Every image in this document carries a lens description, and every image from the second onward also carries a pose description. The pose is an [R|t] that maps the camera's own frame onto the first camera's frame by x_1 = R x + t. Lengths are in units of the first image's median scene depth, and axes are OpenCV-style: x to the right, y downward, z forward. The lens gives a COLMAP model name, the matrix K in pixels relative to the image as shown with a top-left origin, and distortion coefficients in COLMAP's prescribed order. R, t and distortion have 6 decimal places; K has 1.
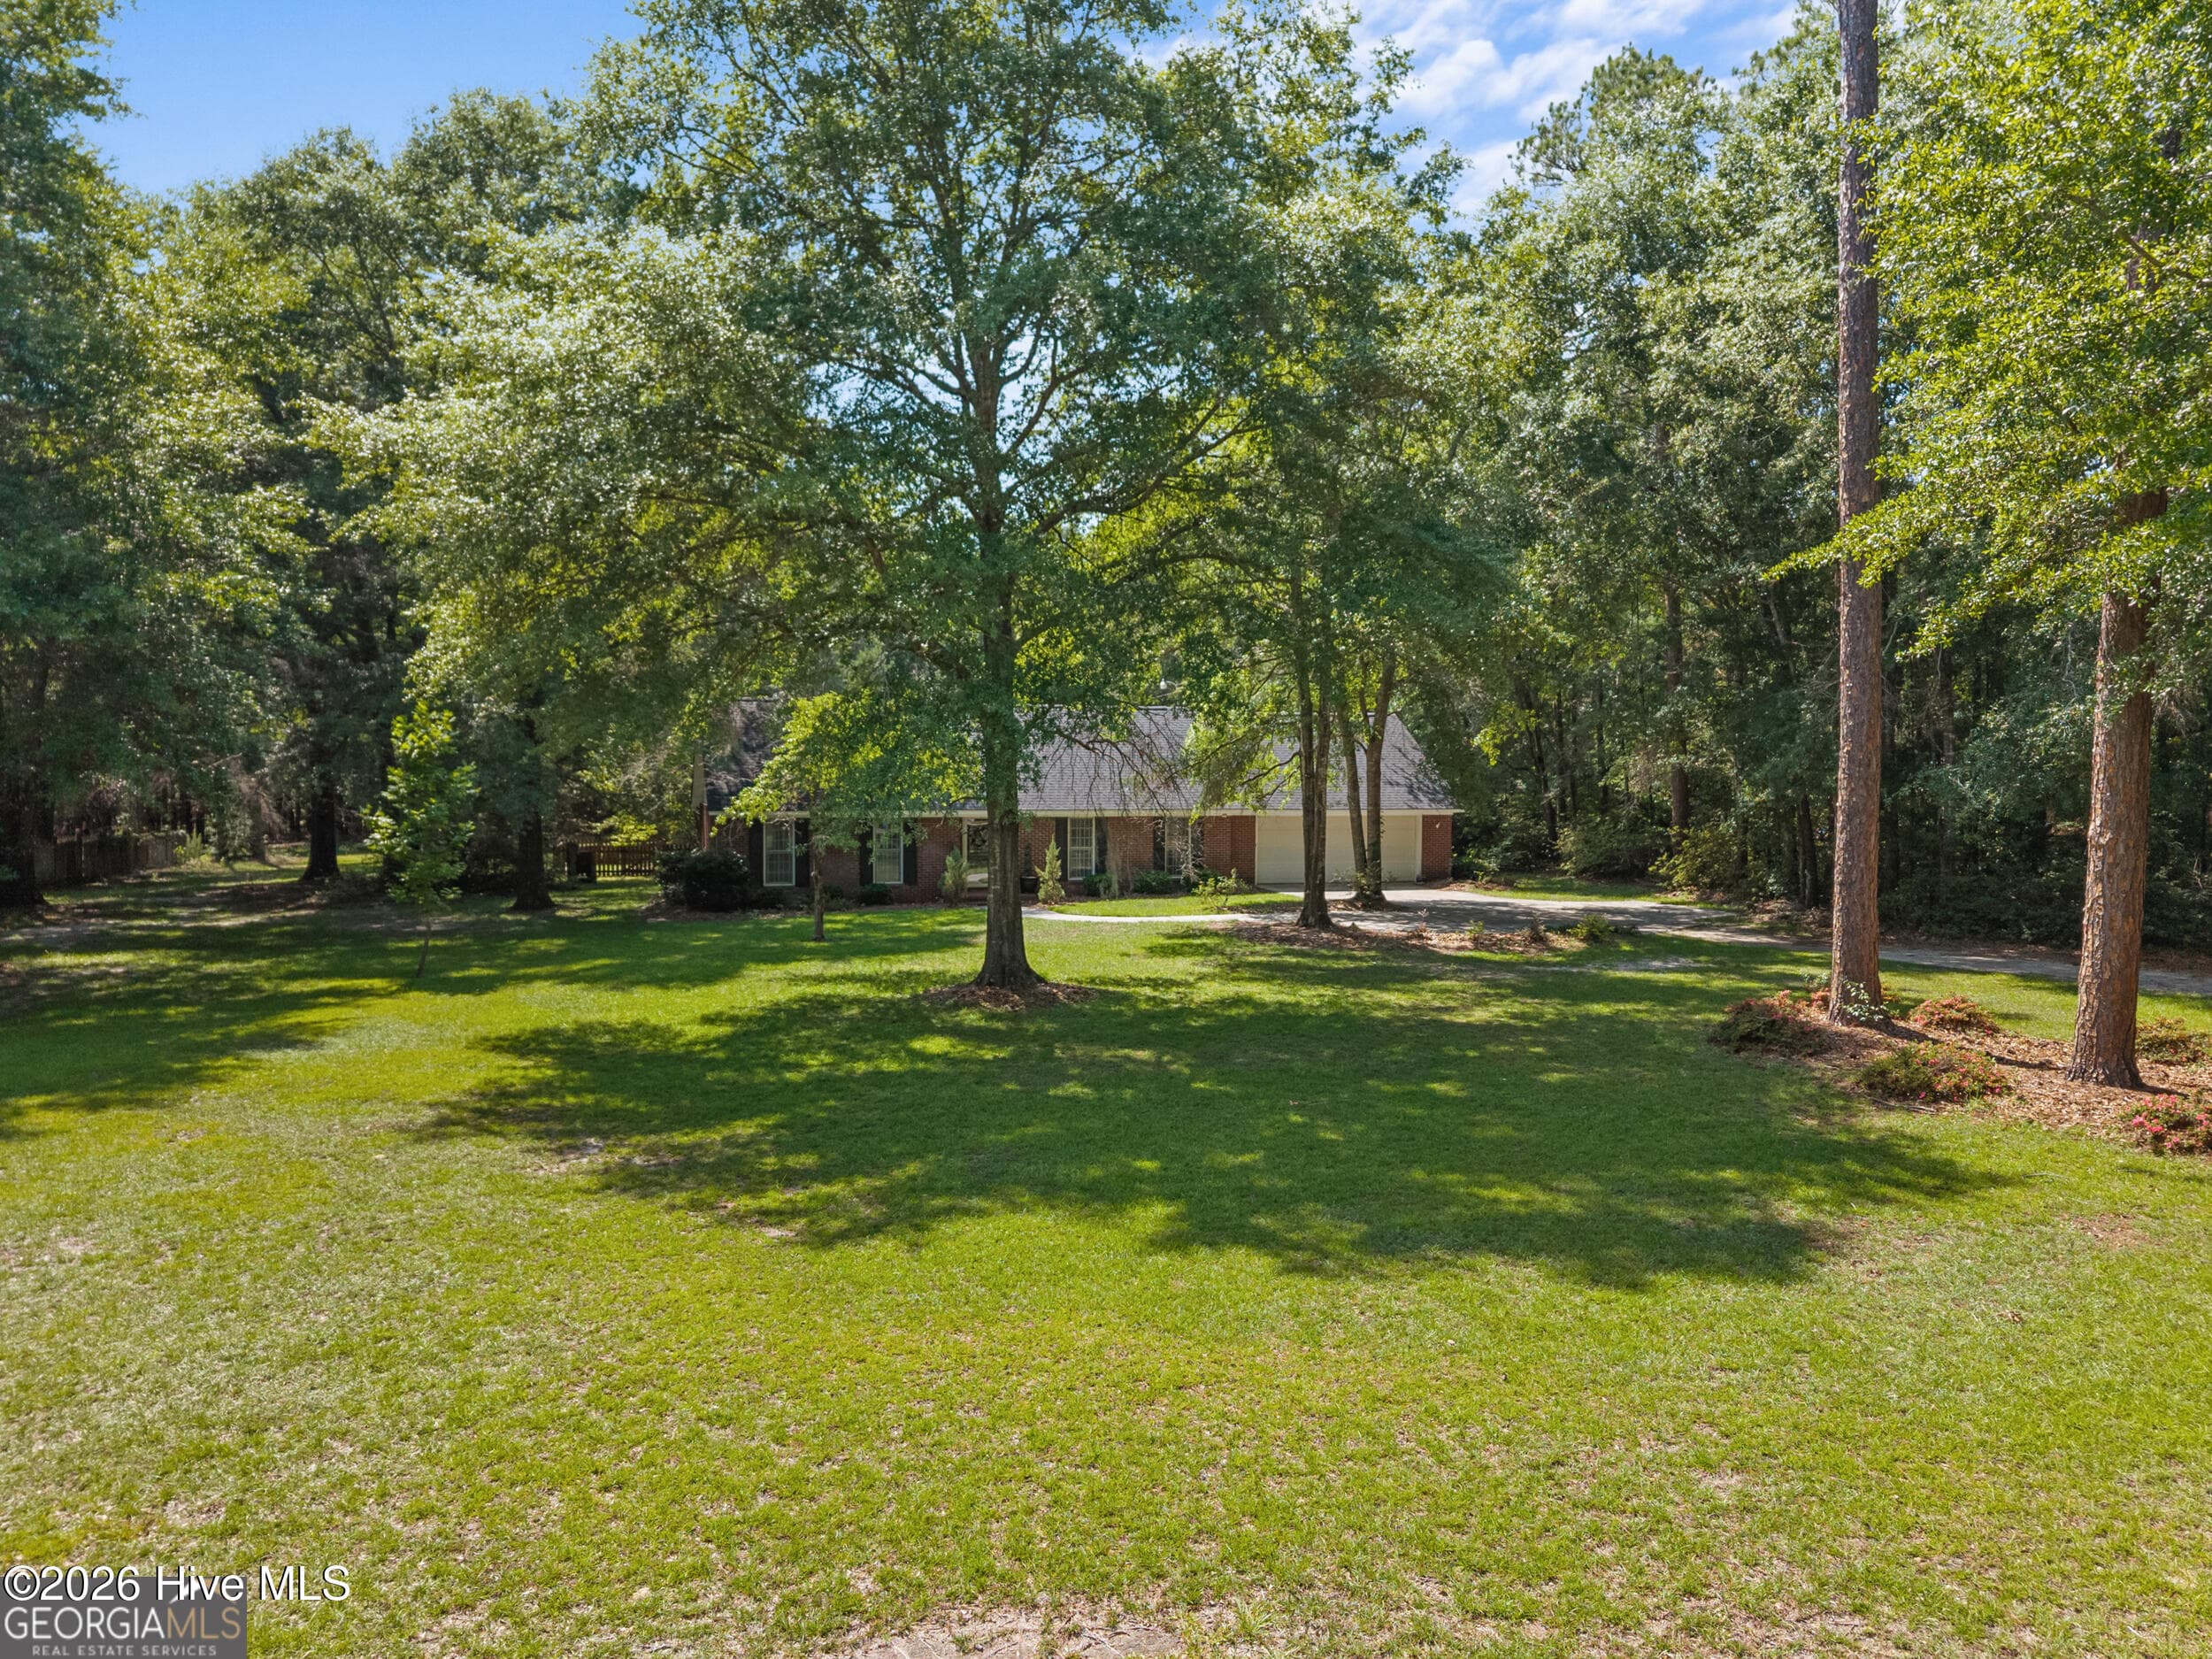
lens RADIAL K [[1568.6, 0, 1106.0], [0, 1568.6, 829.5], [0, 0, 1]] dist [0.000953, 0.005037]
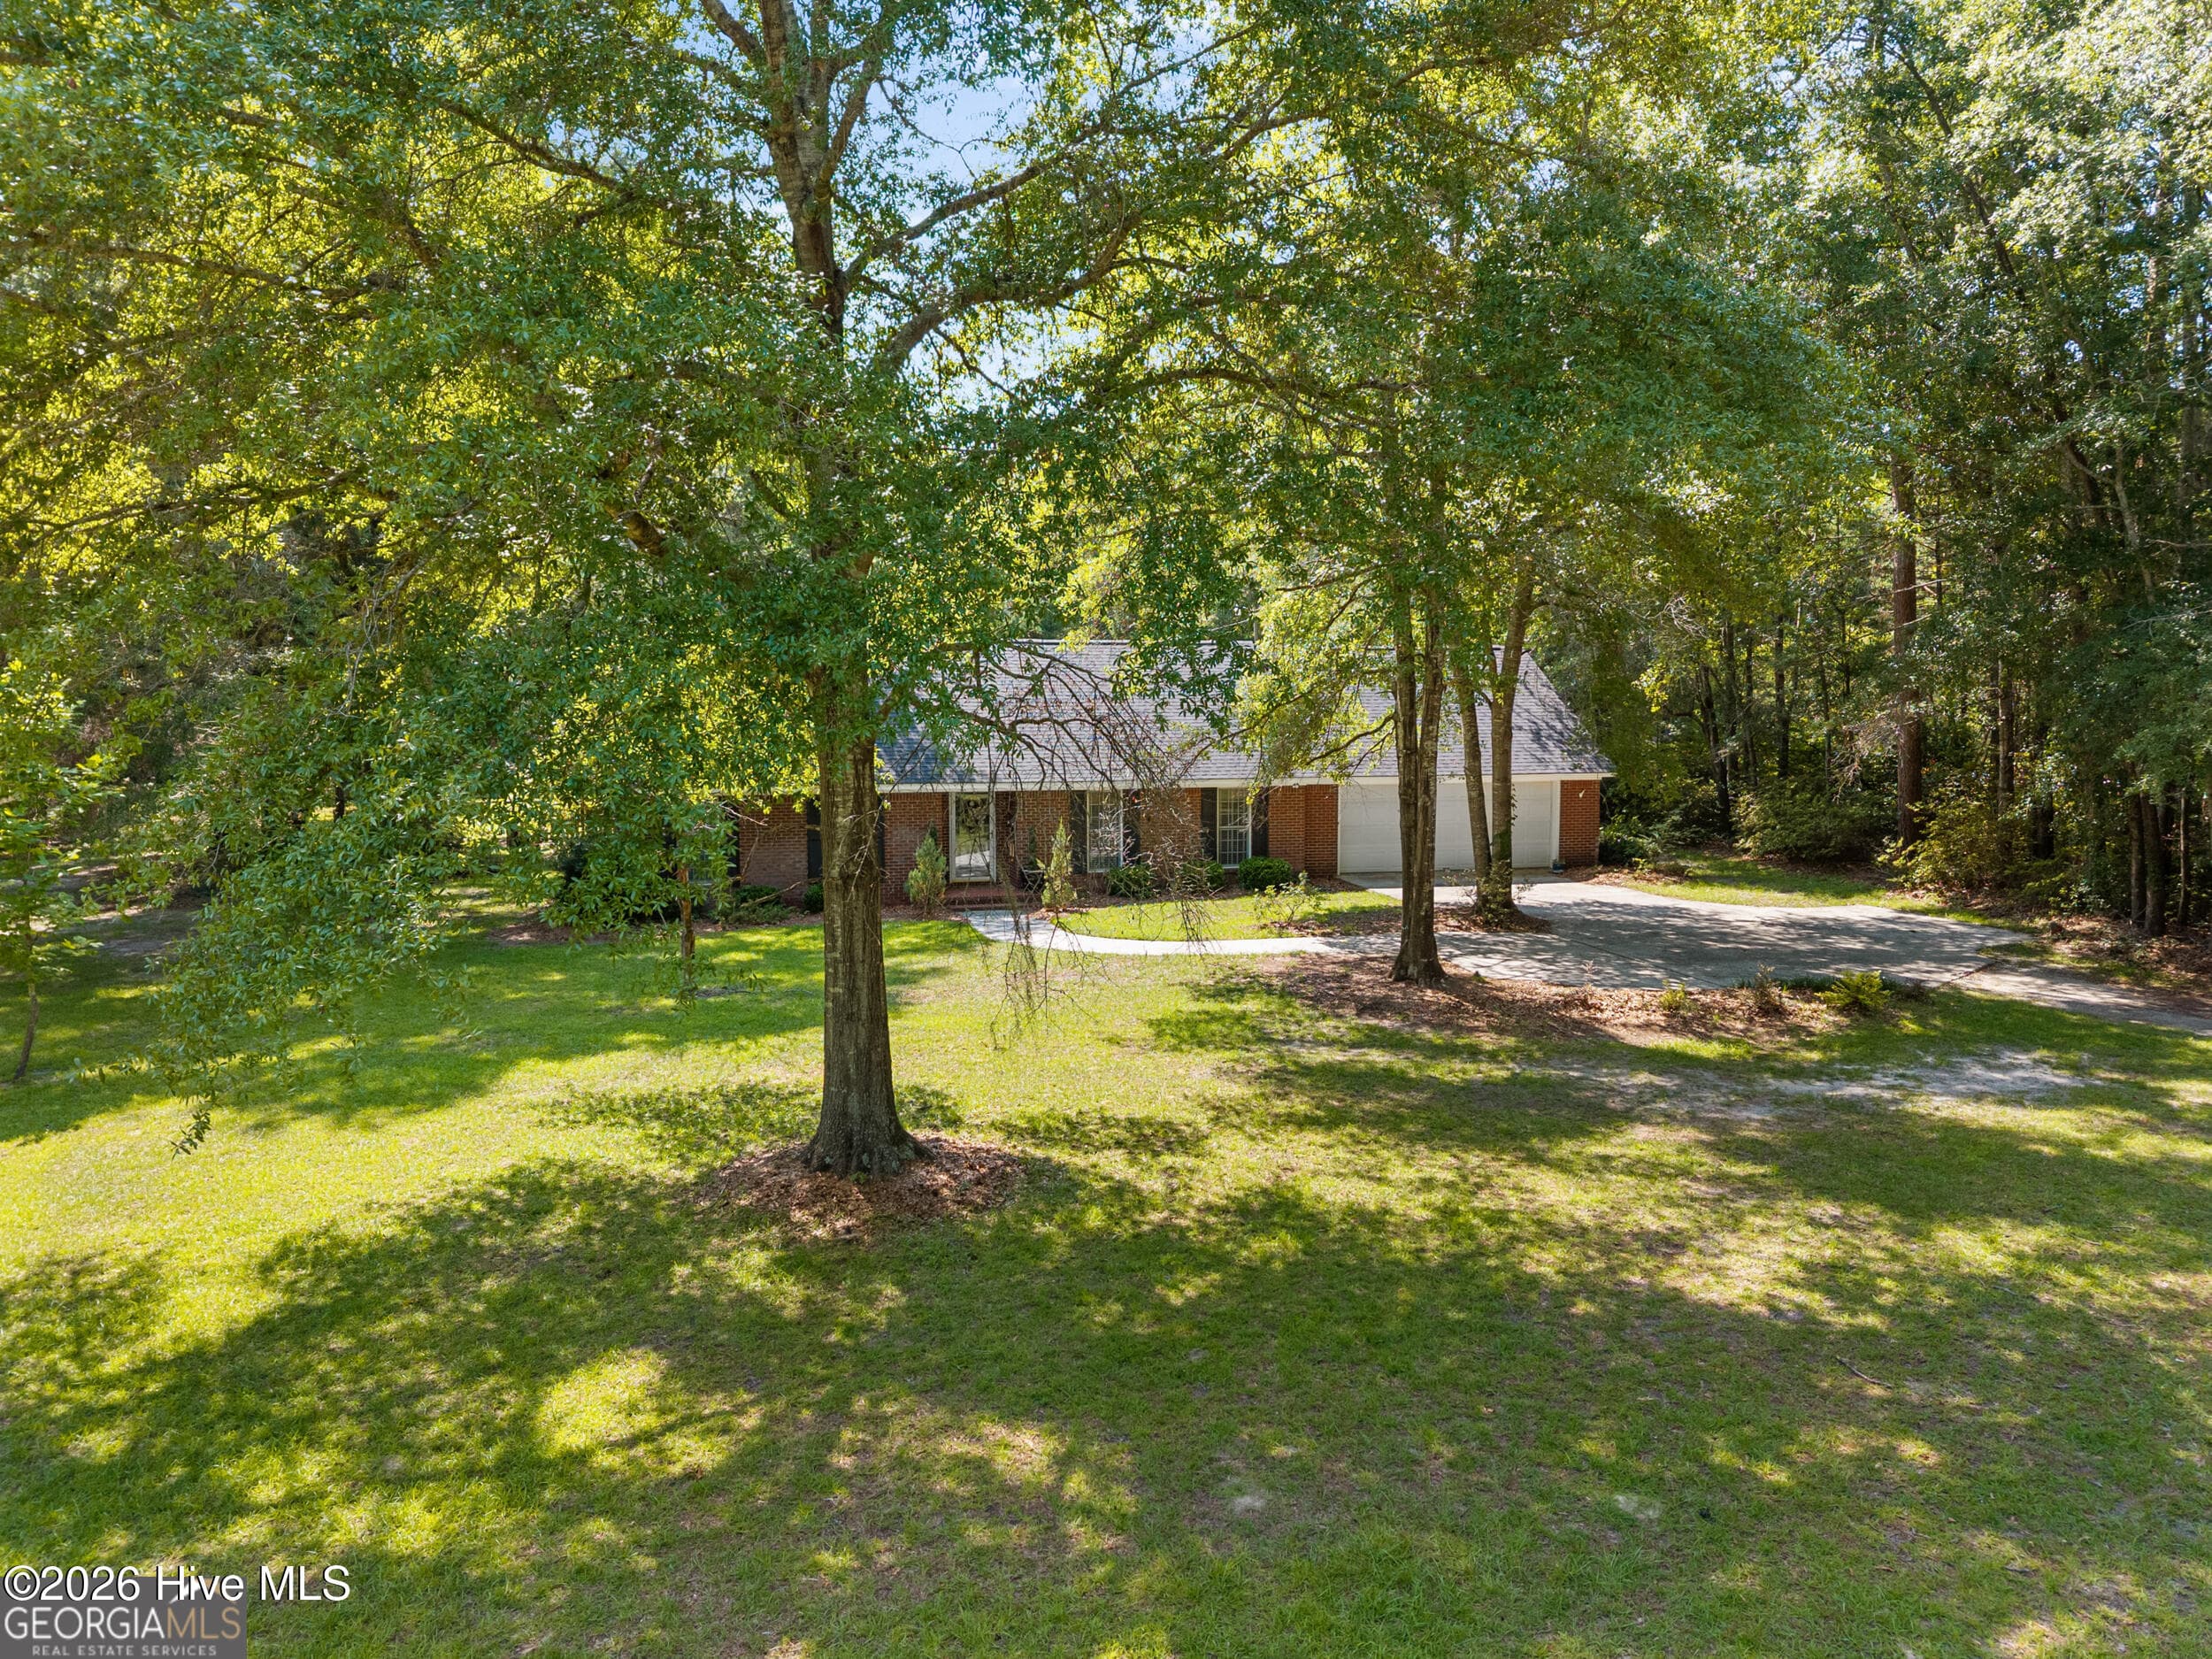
lens RADIAL K [[1534.2, 0, 1106.0], [0, 1534.2, 829.5], [0, 0, 1]] dist [0.022462, -0.035354]
pose [[0.997741, -0.001056, -0.067176, 0.046819], [0.004507, 0.998677, 0.051232, -0.036163], [0.067033, -0.051419, 0.996425, 0.354801]]
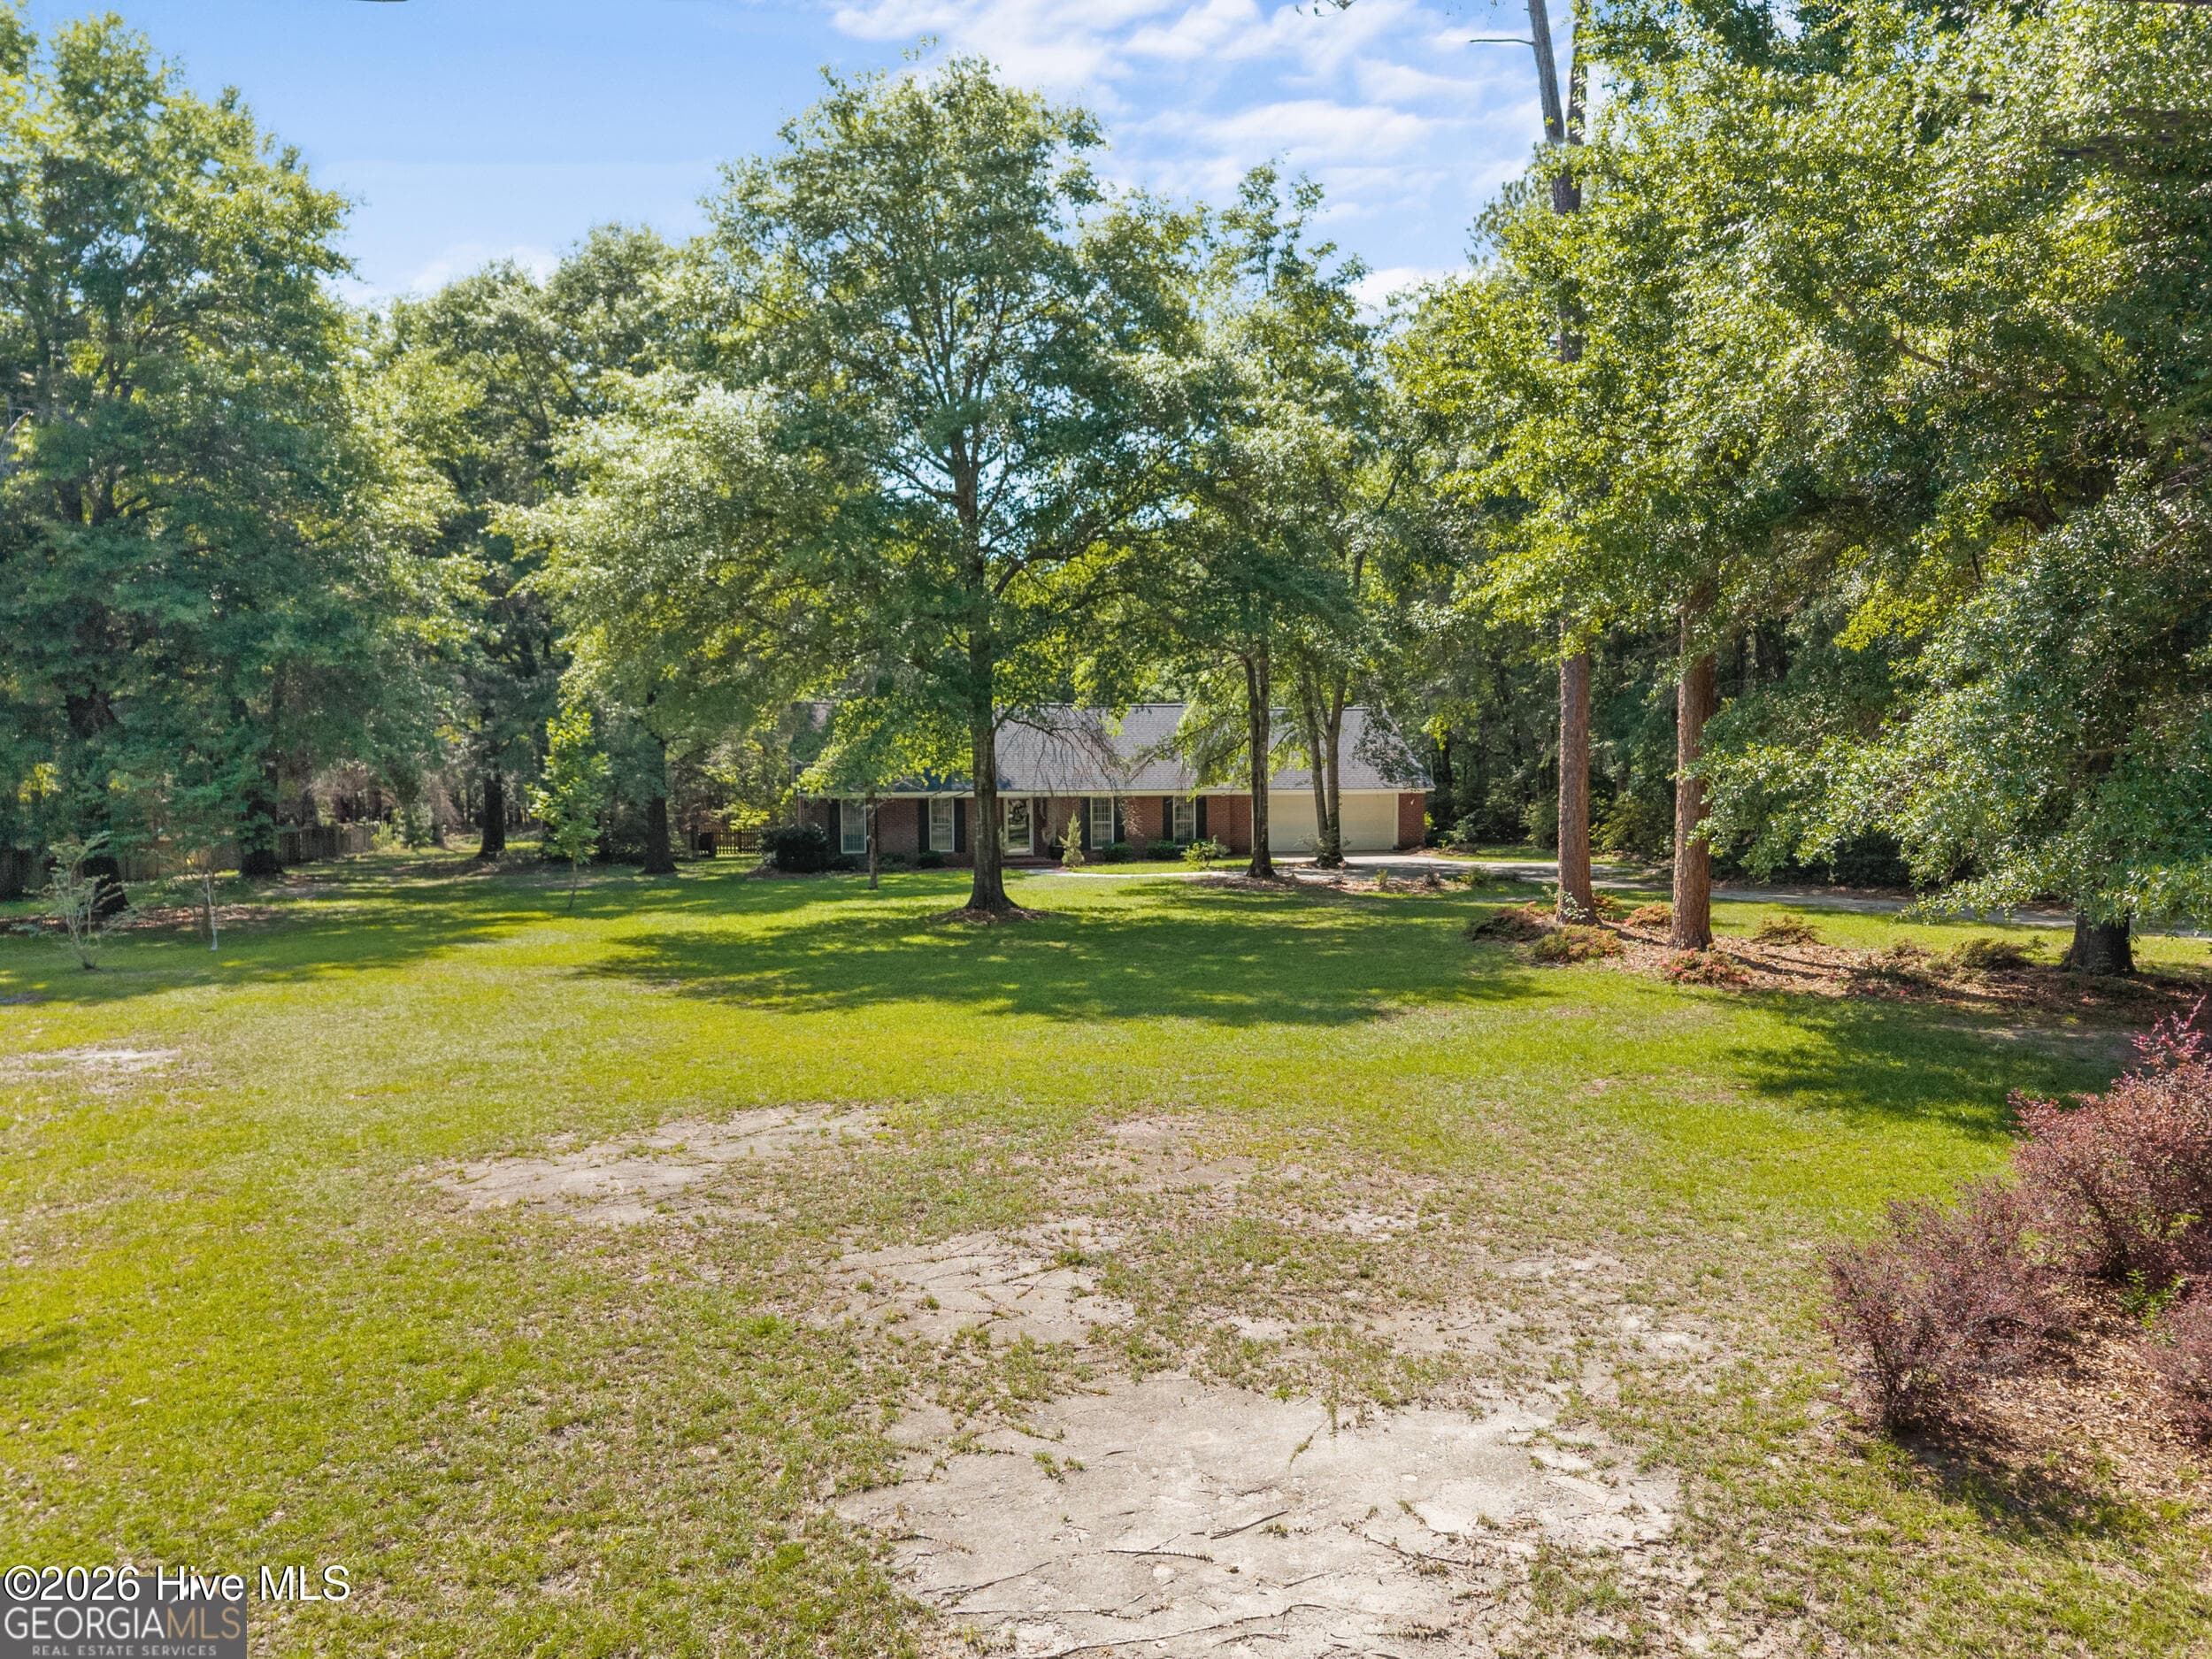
lens RADIAL K [[1534.2, 0, 1106.0], [0, 1534.2, 829.5], [0, 0, 1]] dist [0.022462, -0.035354]
pose [[0.996842, -0.007237, -0.079075, 0.109752], [0.007259, 0.999974, -0.000003, 0.024052], [0.079073, -0.000571, 0.996869, -0.242754]]
